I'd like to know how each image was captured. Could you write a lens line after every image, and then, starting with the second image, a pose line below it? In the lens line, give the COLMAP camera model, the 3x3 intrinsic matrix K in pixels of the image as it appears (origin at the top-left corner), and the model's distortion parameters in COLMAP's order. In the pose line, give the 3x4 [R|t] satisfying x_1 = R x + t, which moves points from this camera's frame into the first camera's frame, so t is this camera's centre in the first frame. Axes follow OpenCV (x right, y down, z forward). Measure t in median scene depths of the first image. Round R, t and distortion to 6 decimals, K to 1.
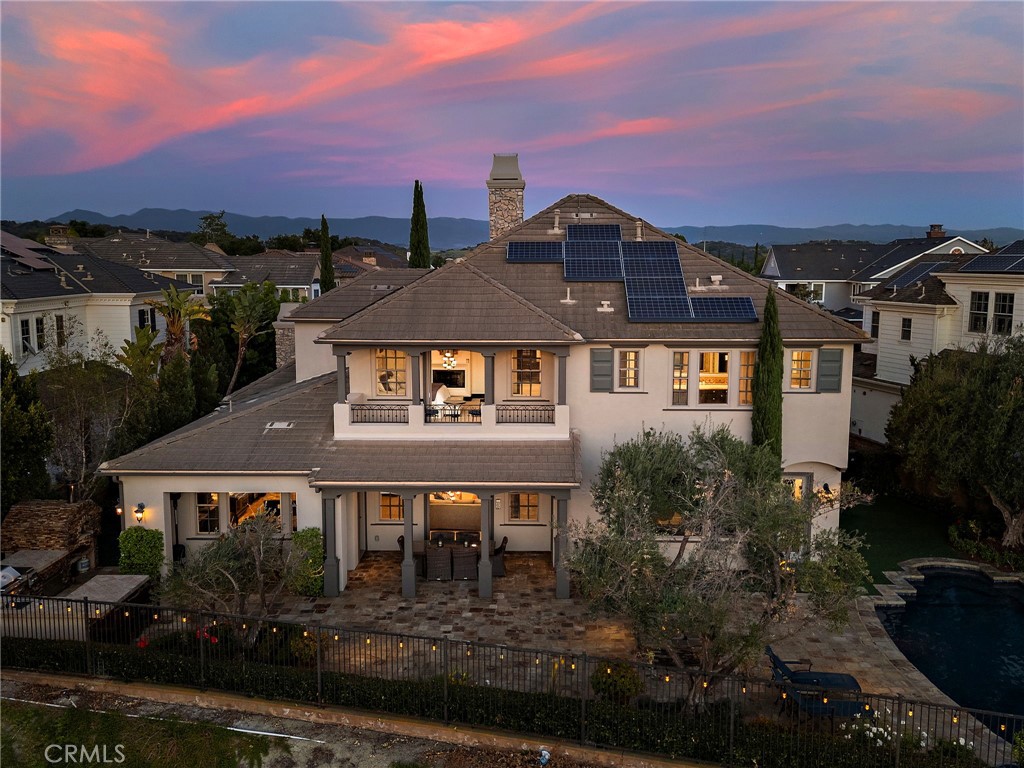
lens RADIAL K [[925.1, 0, 517.4], [0, 925.1, 387.2], [0, 0, 1]] dist [0.049764, 0.005300]
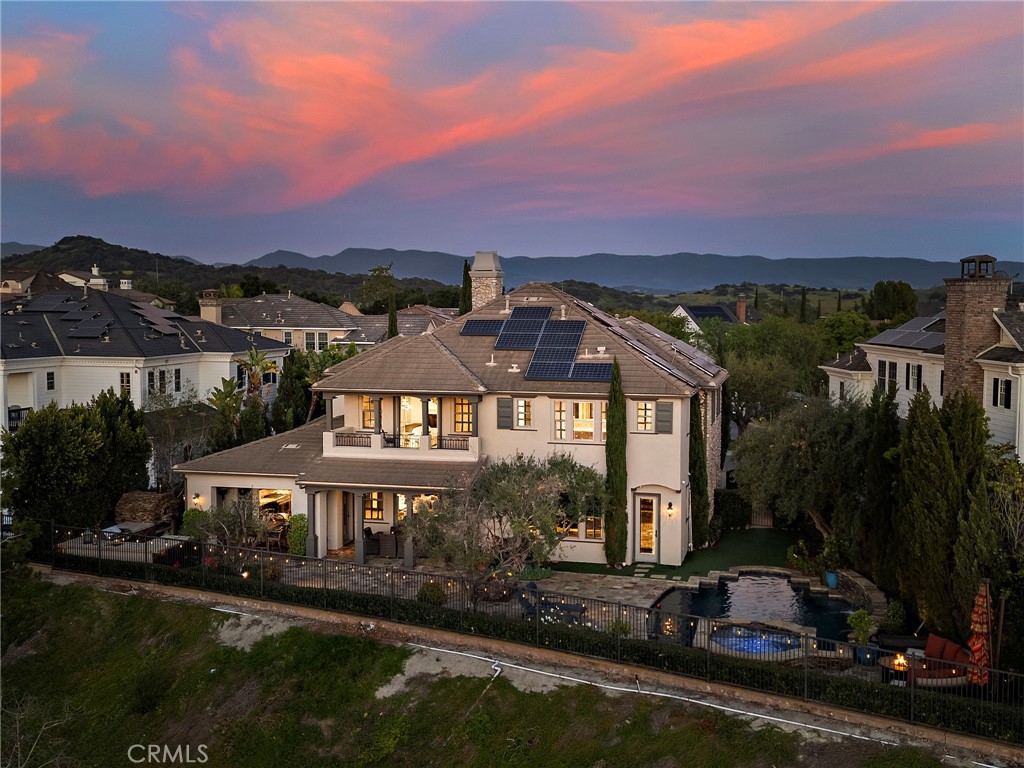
lens RADIAL K [[1096.9, 0, 511.3], [0, 1096.9, 385.4], [0, 0, 1]] dist [0.074304, 0.000000]
pose [[0.975330, 0.018385, -0.219987, 0.471375], [-0.032627, 0.997587, -0.061286, 0.041330], [0.218329, 0.066951, 0.973576, -0.629788]]
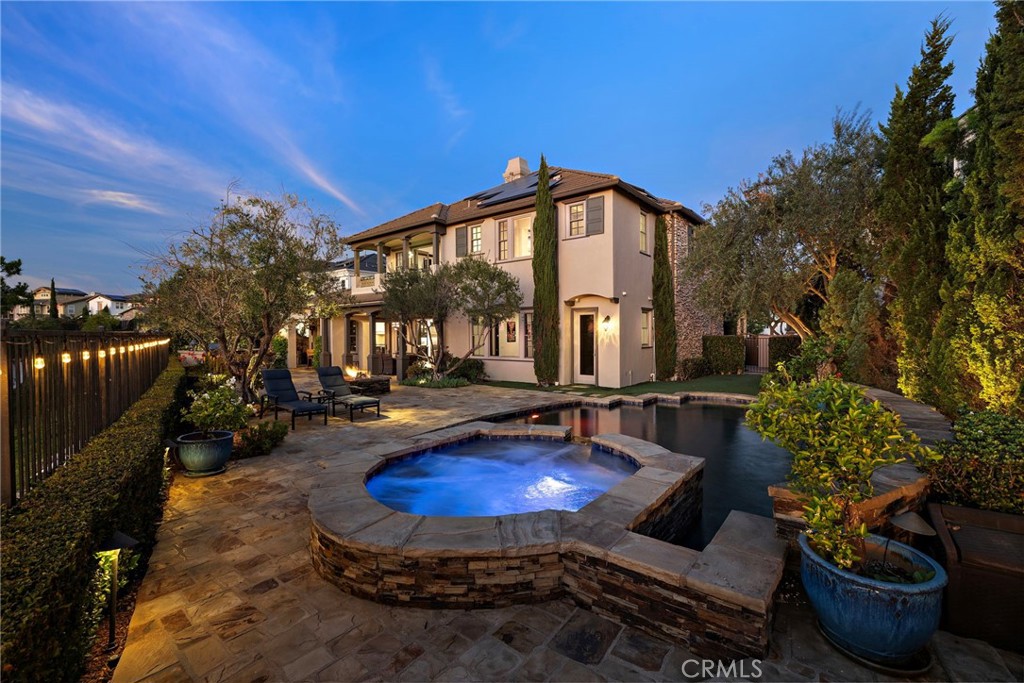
lens RADIAL K [[447.9, 0, 504.9], [0, 447.9, 334.9], [0, 0, 1]] dist [-0.020894, -0.001473]
pose [[0.797085, -0.004151, -0.603853, 0.593186], [-0.080841, 0.990242, -0.113517, 0.210768], [0.598432, 0.139298, 0.788971, 0.490492]]
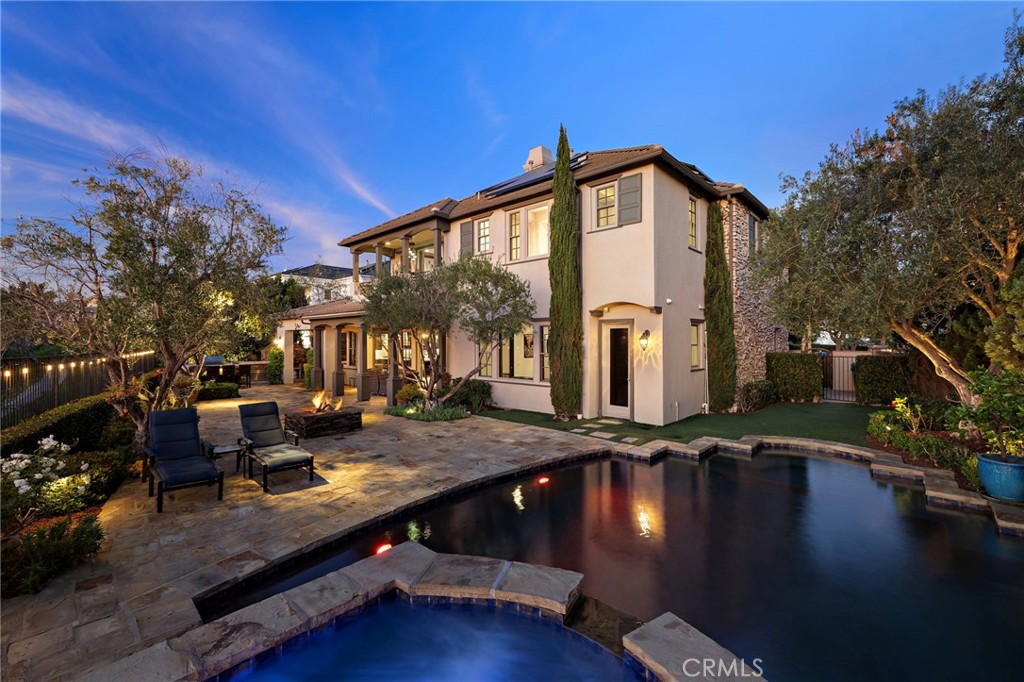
lens RADIAL K [[433.7, 0, 509.4], [0, 433.7, 333.6], [0, 0, 1]] dist [-0.000725, 0.001004]
pose [[0.752920, -0.010979, -0.658021, 0.528297], [-0.092149, 0.988252, -0.121928, 0.177043], [0.651629, 0.152438, 0.743063, 0.620109]]
